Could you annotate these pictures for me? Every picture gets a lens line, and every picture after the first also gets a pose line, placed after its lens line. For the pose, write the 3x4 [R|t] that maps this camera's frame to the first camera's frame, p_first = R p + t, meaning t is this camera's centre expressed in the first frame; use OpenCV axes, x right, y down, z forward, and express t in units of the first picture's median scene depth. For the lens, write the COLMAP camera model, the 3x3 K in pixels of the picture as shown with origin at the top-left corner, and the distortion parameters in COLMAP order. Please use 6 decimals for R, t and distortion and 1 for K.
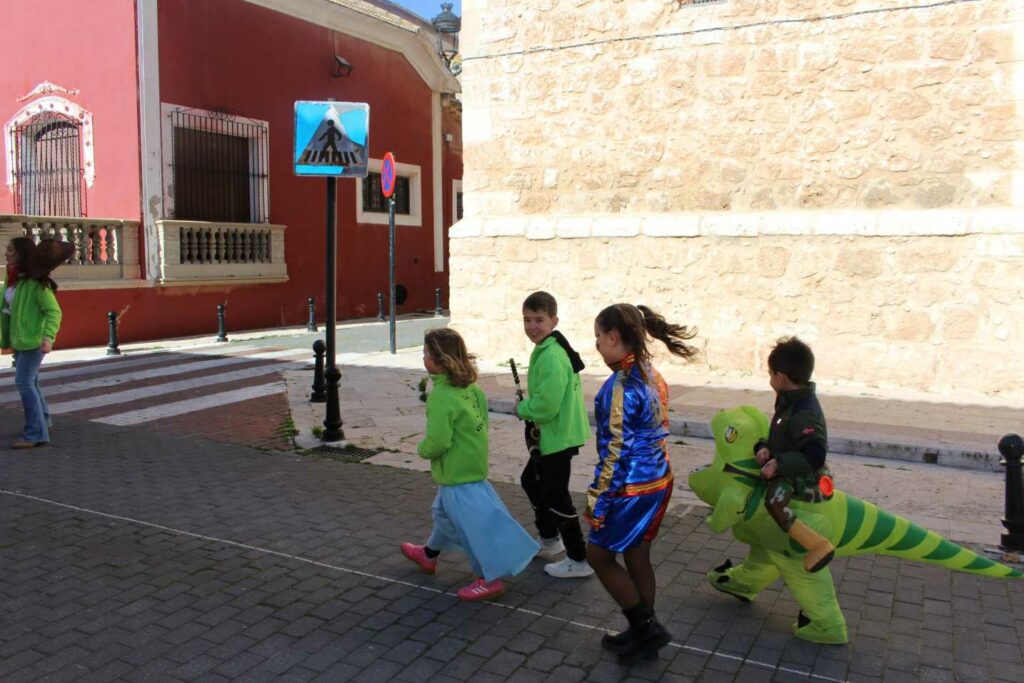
lens RADIAL K [[849.7, 0, 519.5], [0, 849.7, 344.5], [0, 0, 1]] dist [-0.160487, 0.134463]
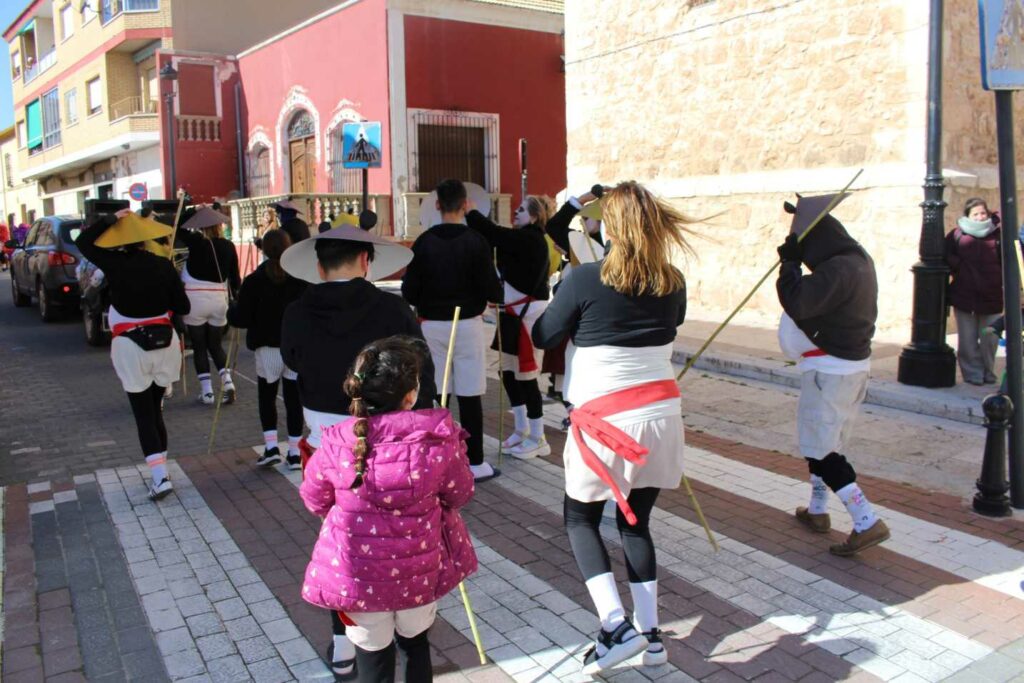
lens RADIAL K [[849.7, 0, 519.5], [0, 849.7, 344.5], [0, 0, 1]] dist [-0.160487, 0.134463]
pose [[0.872803, 0.054518, -0.485018, 0.607034], [-0.034709, 0.998159, 0.049739, 0.036051], [0.486837, -0.026578, 0.873088, -0.209410]]
